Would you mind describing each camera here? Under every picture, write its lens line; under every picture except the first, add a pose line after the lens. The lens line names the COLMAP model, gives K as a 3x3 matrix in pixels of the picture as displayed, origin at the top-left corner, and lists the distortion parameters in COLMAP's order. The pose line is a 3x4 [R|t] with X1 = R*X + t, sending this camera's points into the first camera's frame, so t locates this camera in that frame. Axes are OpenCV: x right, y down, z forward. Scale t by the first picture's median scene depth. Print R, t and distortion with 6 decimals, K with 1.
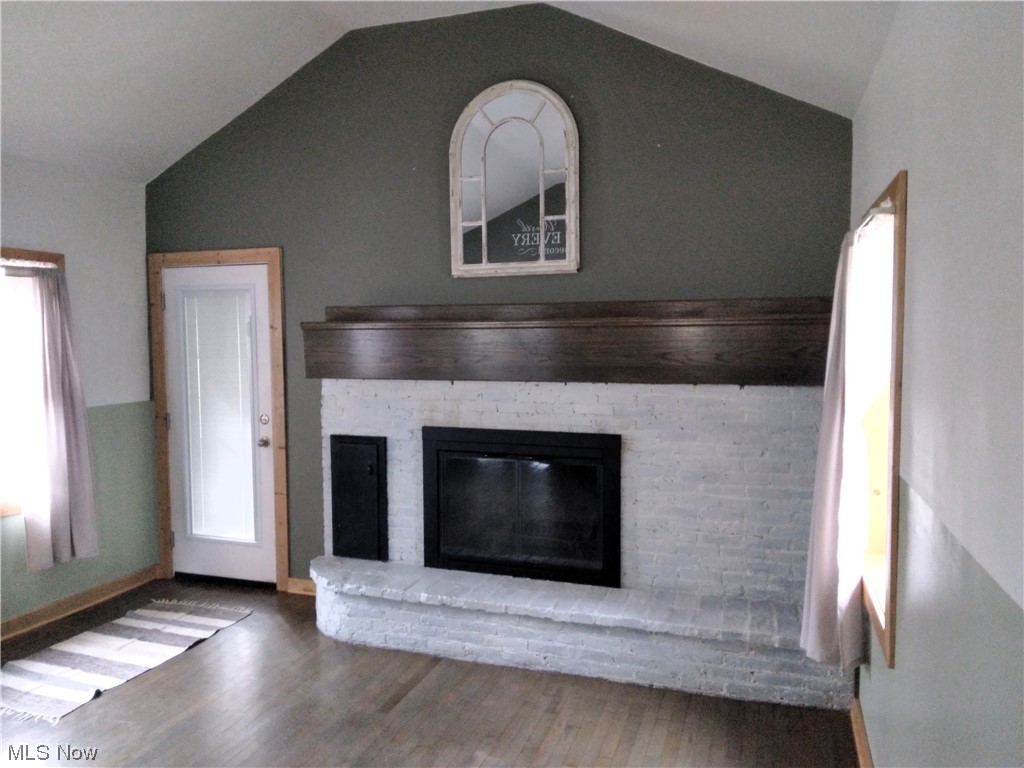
lens RADIAL K [[793.0, 0, 512.0], [0, 793.0, 384.0], [0, 0, 1]] dist [0.033346, -0.003177]
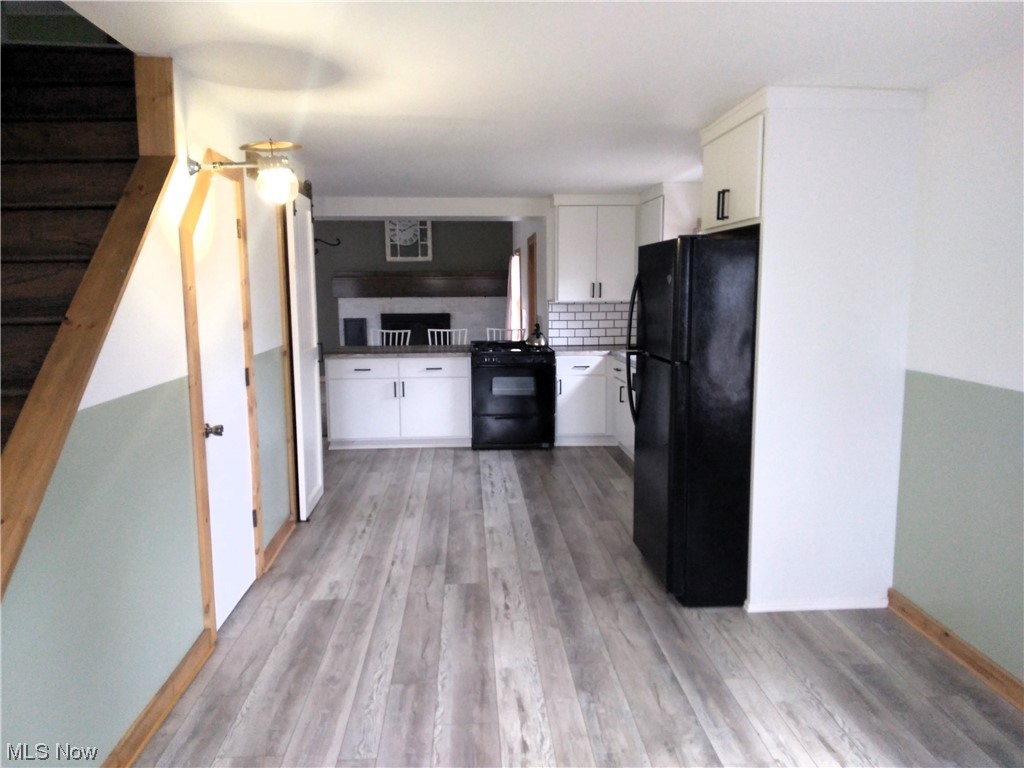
lens RADIAL K [[736.8, 0, 512.0], [0, 736.8, 384.0], [0, 0, 1]] dist [0.044921, -0.075625]
pose [[0.907193, -0.064506, 0.415740, -0.807704], [0.029298, 0.995463, 0.090526, 0.078435], [-0.419693, -0.069944, 0.904967, -1.642984]]
